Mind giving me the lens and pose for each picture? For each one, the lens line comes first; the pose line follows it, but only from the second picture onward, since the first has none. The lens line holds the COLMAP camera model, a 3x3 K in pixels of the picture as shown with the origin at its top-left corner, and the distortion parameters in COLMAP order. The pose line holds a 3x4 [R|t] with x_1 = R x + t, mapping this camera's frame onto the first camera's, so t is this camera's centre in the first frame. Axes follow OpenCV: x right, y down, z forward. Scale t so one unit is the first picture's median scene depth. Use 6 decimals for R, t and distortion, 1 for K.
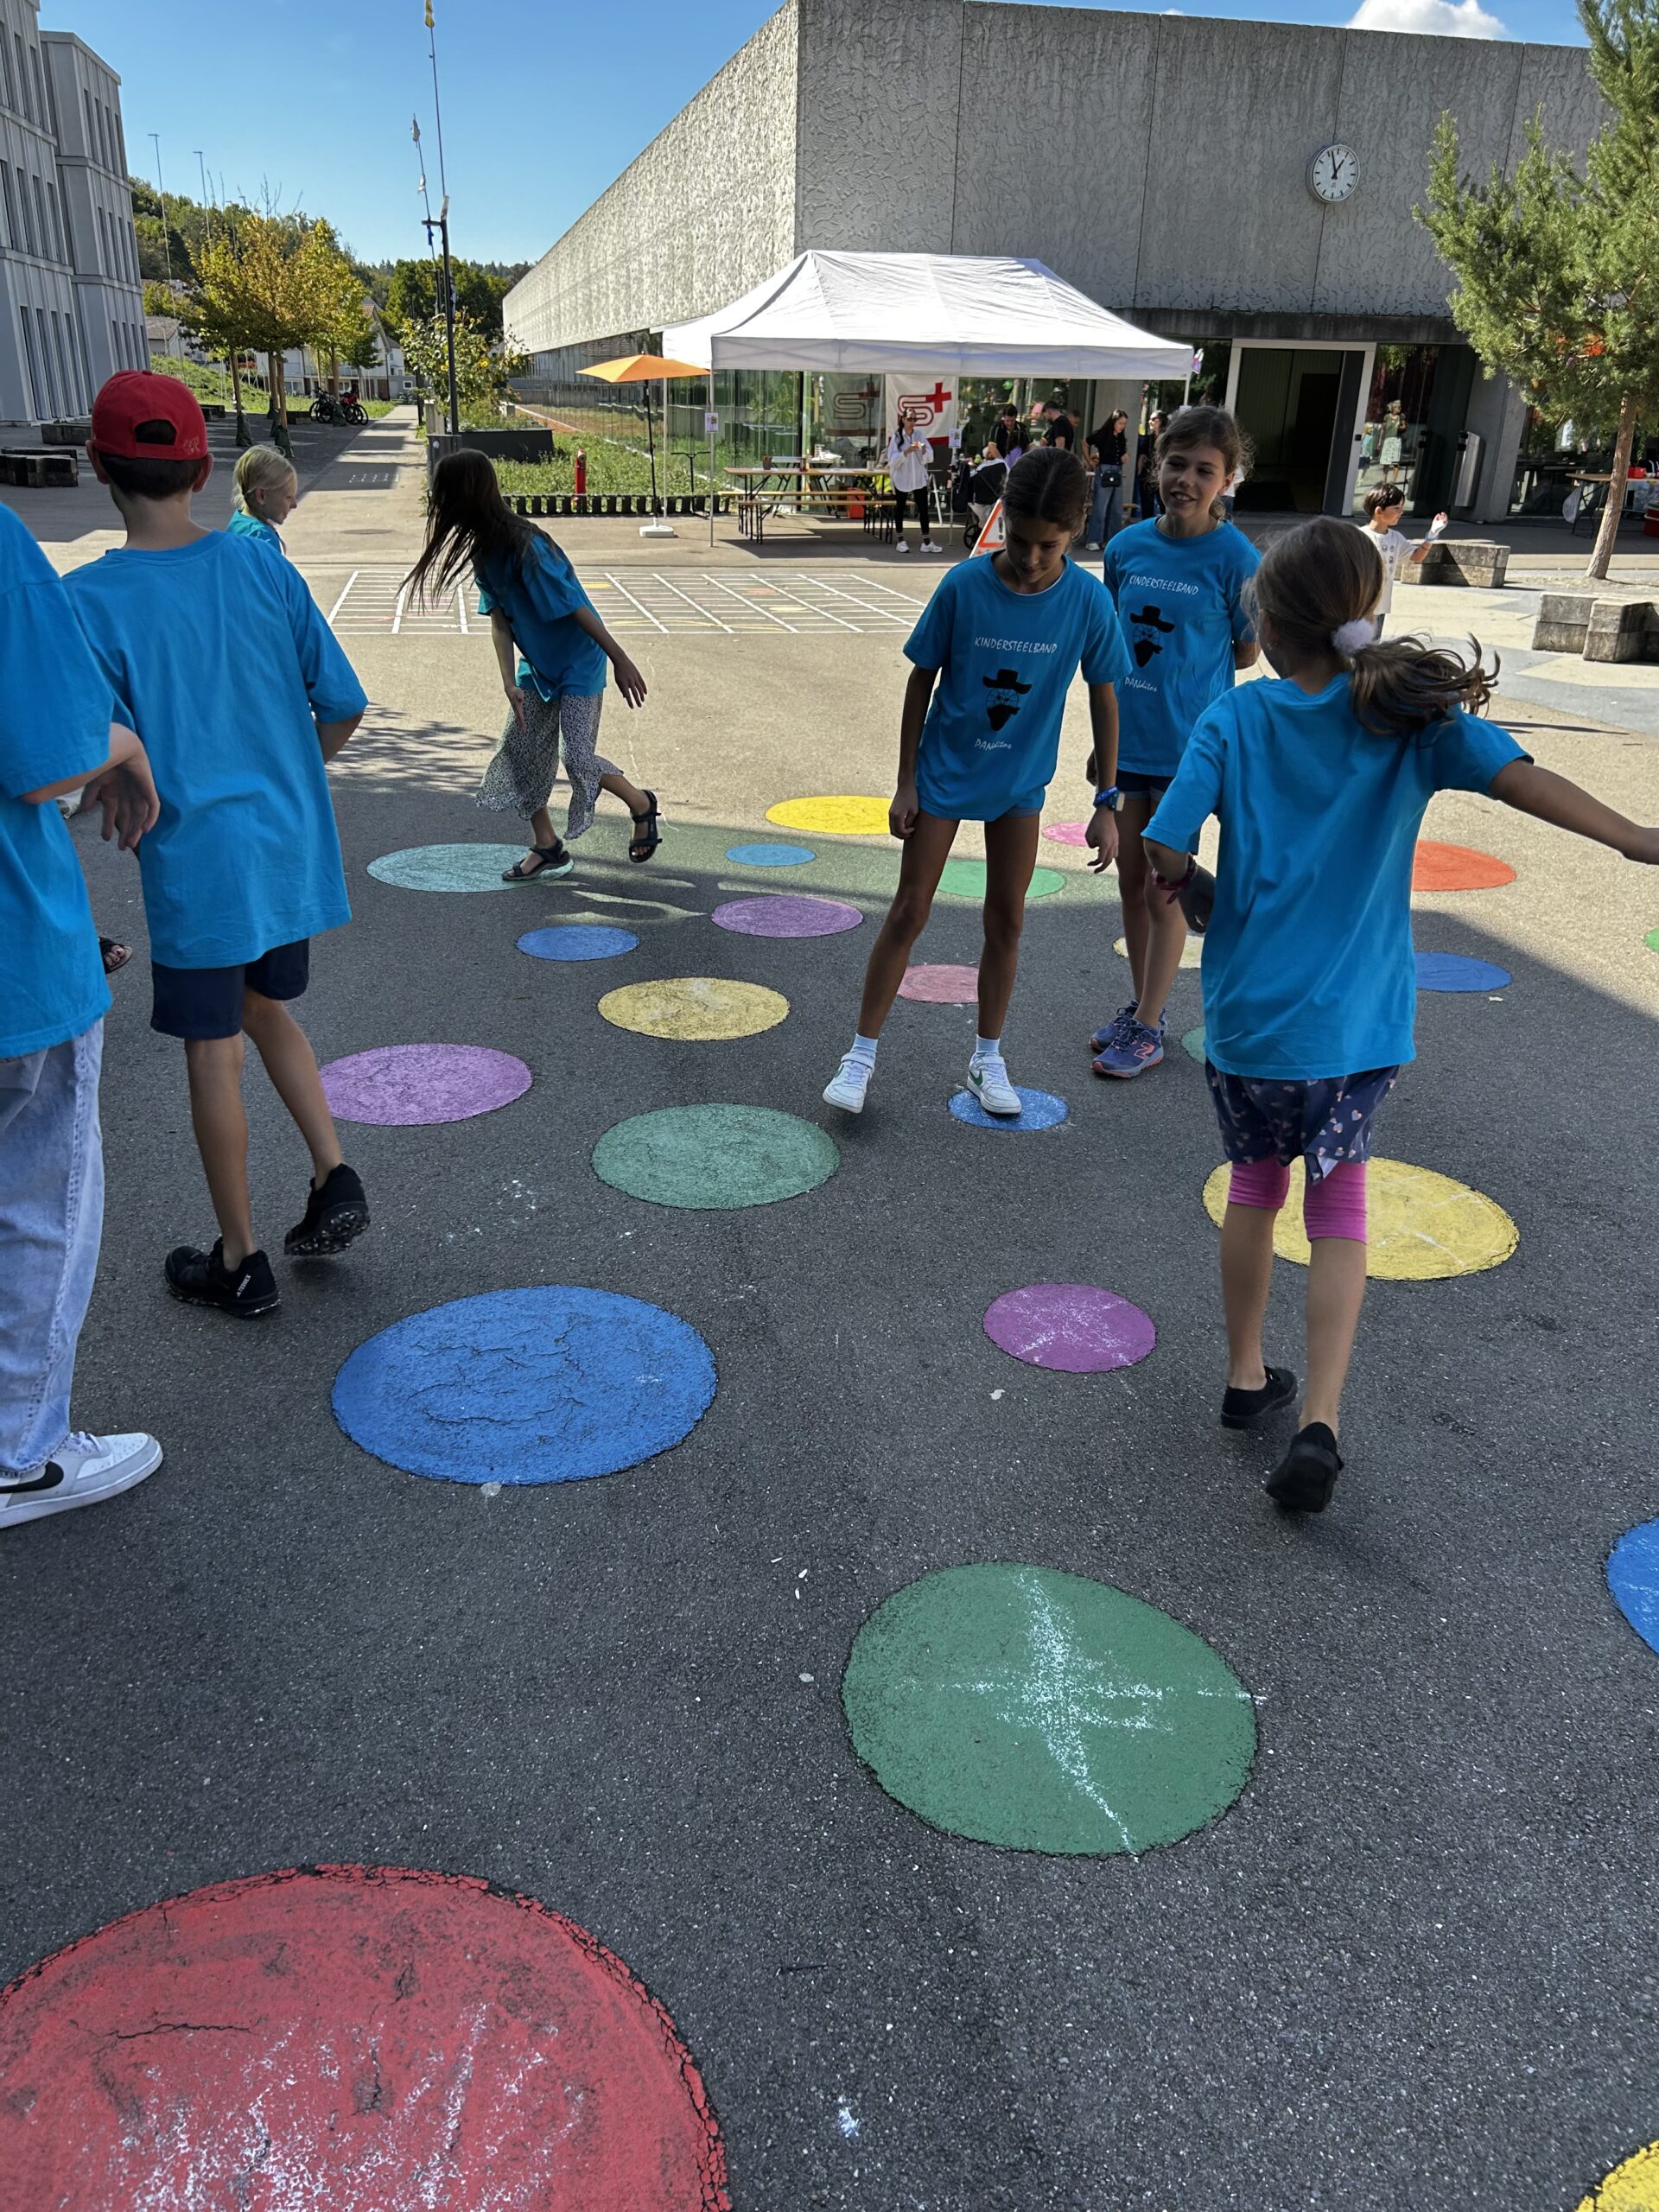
lens RADIAL K [[1654.3, 0, 829.5], [0, 1654.3, 1106.0], [0, 0, 1]] dist [-0.001147, 0.004126]
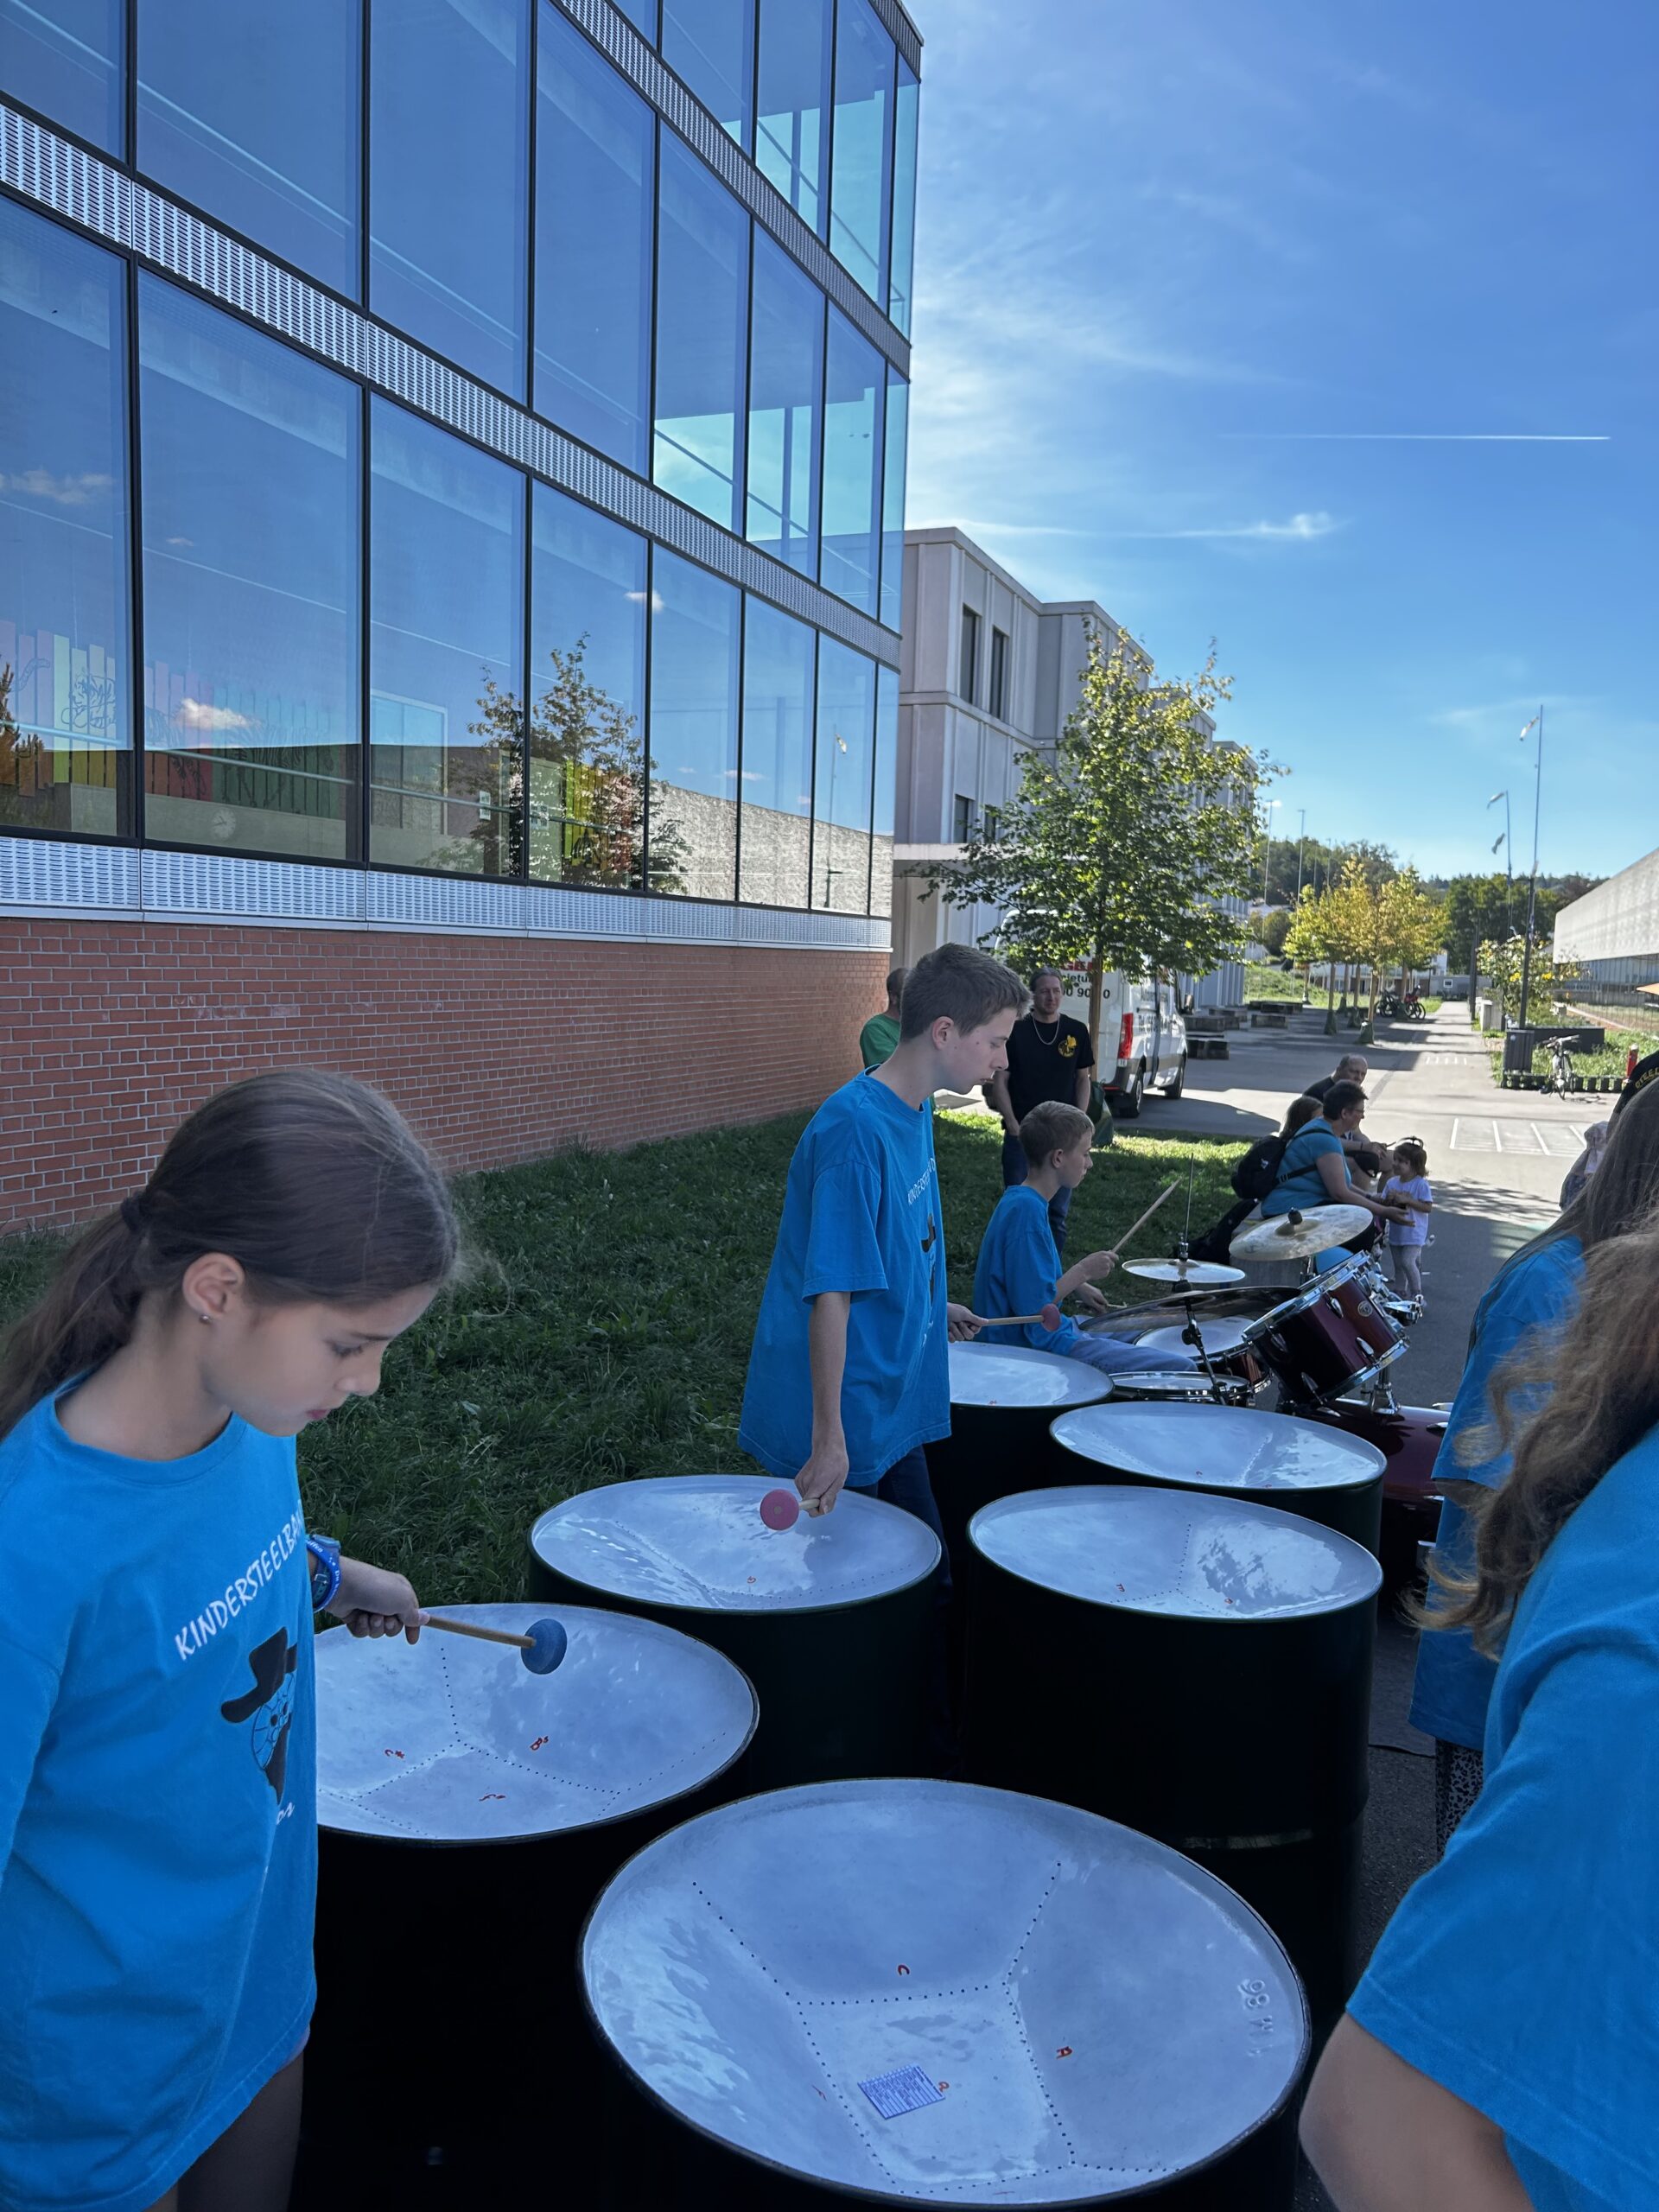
lens RADIAL K [[1670.6, 0, 822.1], [0, 1670.6, 1100.2], [0, 0, 1]] dist [0.058100, -0.087087]
pose [[0.836360, 0.044902, -0.546339, 0.023366], [-0.224523, 0.937269, -0.266678, 0.081694], [0.500092, 0.345704, 0.793975, -0.206186]]
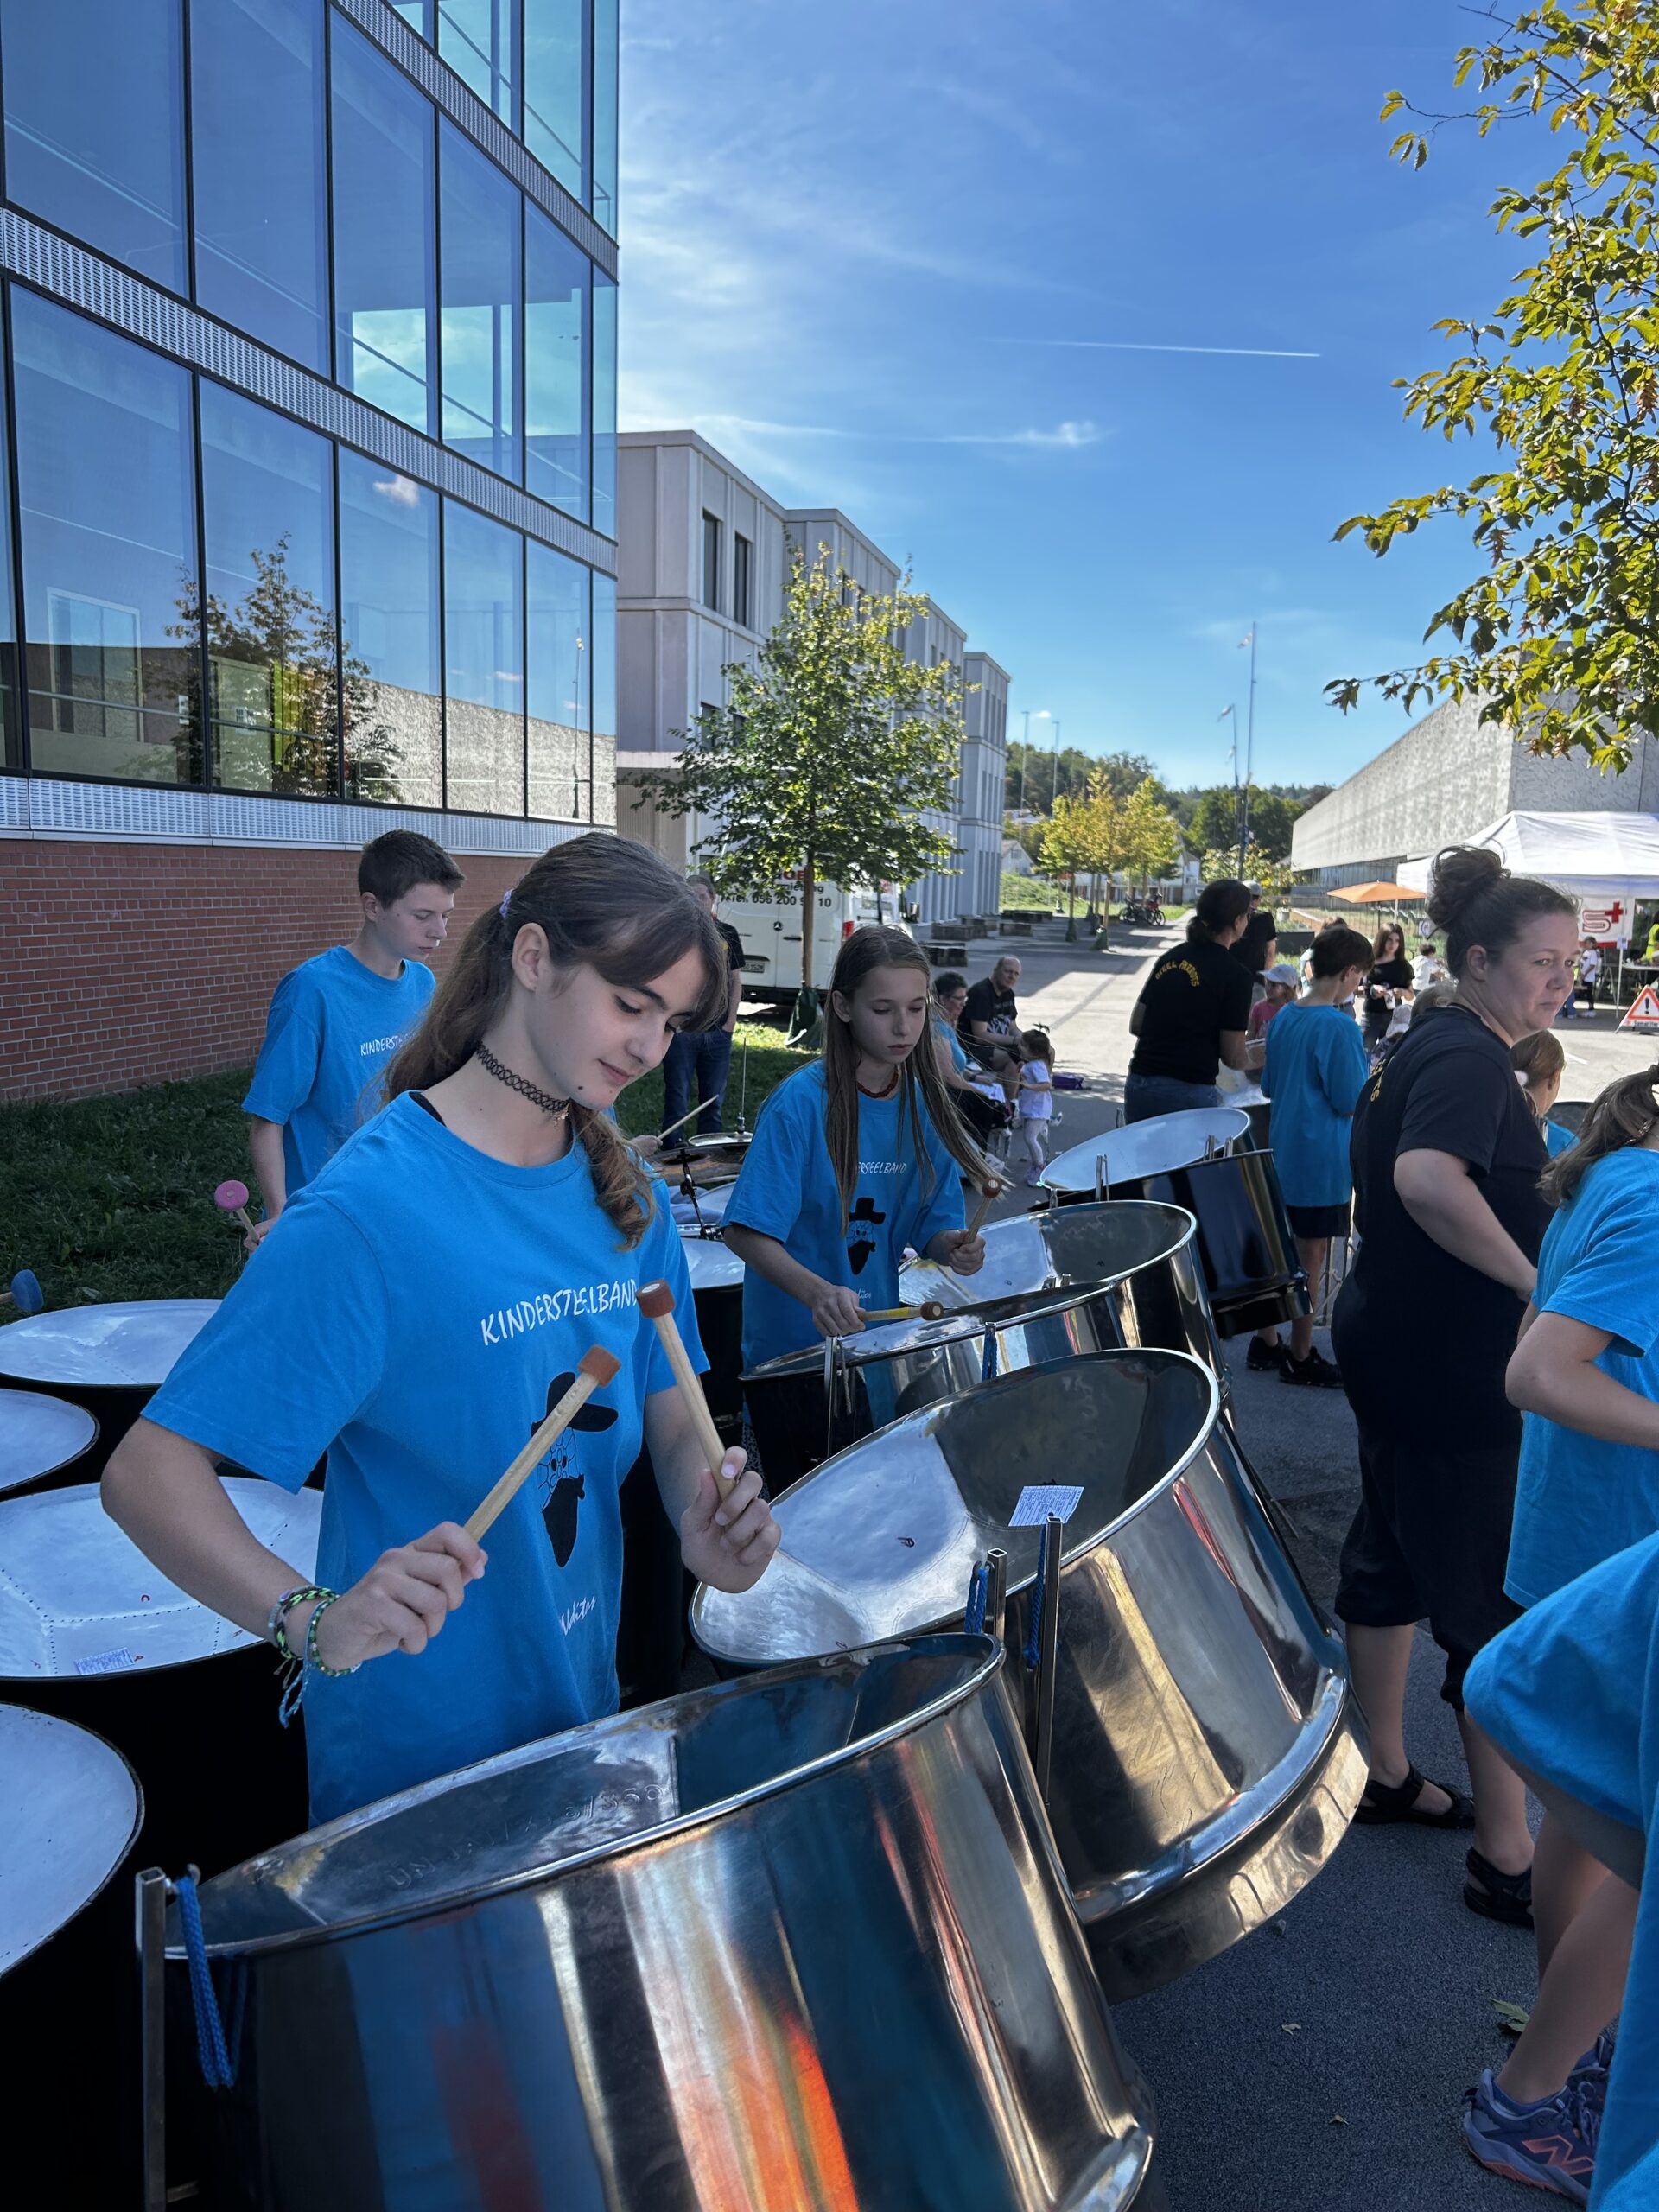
lens RADIAL K [[1678.0, 0, 821.8], [0, 1678.0, 1103.0], [0, 0, 1]] dist [0.039458, -0.038947]
pose [[0.901109, 0.054557, -0.430148, 0.048485], [-0.173195, 0.954762, -0.241728, 0.084231], [0.397501, 0.292322, 0.869793, -0.209989]]
